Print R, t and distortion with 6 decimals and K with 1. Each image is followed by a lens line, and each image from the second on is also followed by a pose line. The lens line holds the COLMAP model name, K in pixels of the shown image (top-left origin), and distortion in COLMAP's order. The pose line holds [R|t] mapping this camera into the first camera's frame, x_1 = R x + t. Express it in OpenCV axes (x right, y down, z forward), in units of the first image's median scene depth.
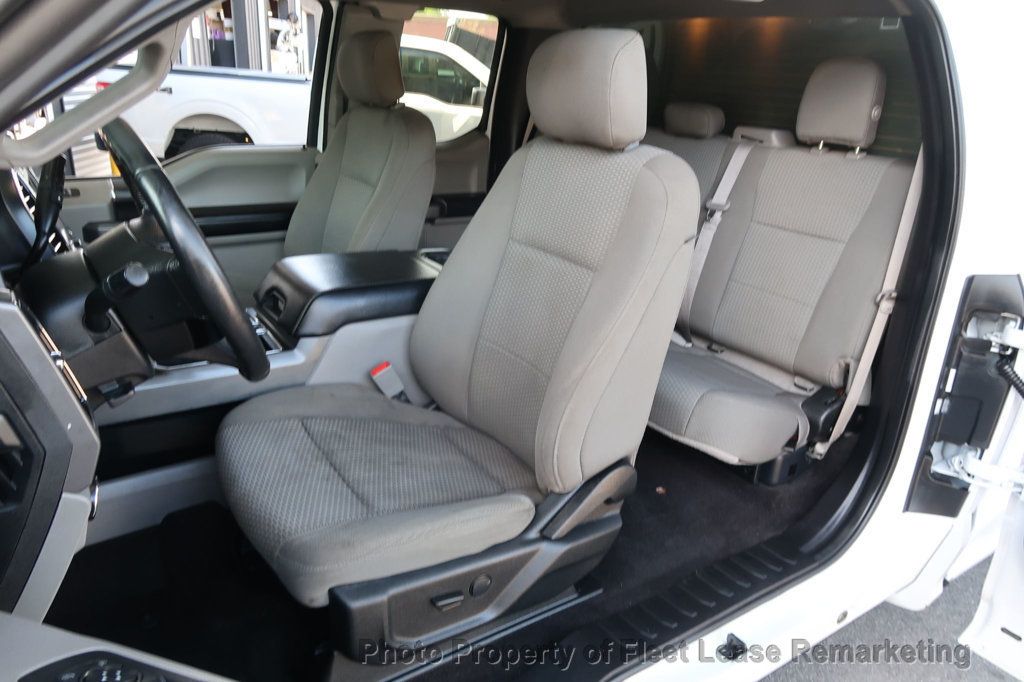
lens RADIAL K [[706.9, 0, 511.6], [0, 706.9, 340.4], [0, 0, 1]] dist [-0.032673, 0.009924]
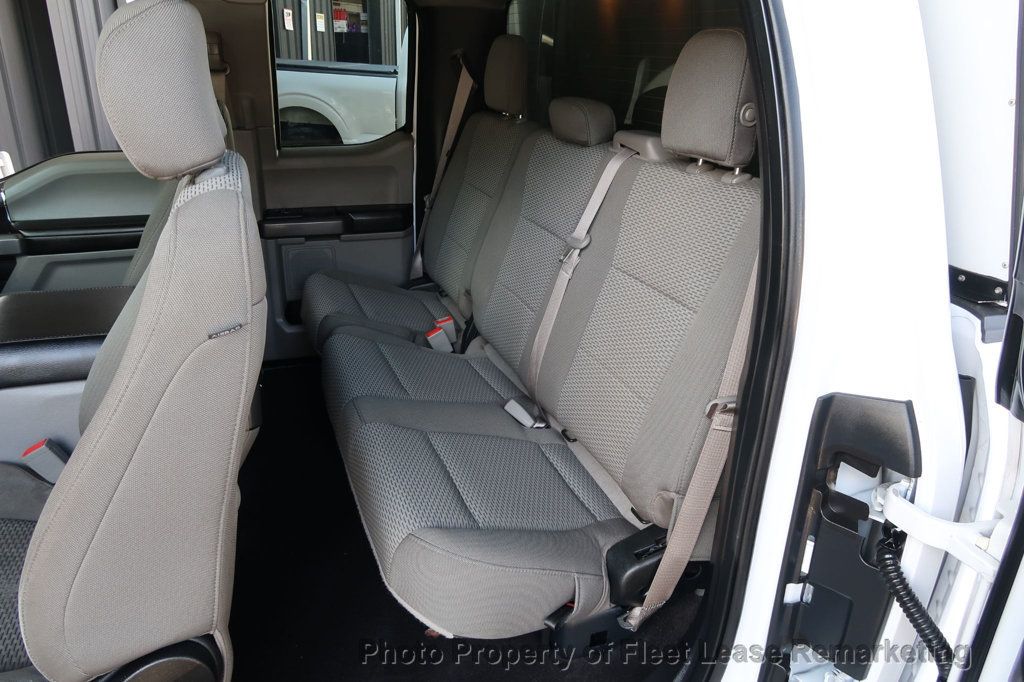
lens RADIAL K [[706.9, 0, 491.7], [0, 706.9, 340.4], [0, 0, 1]] dist [-0.032673, 0.009924]
pose [[0.971057, 0.066026, -0.229543, 0.447294], [-0.063134, 0.997806, 0.019929, -0.114736], [0.230355, -0.004860, 0.973095, 0.315512]]
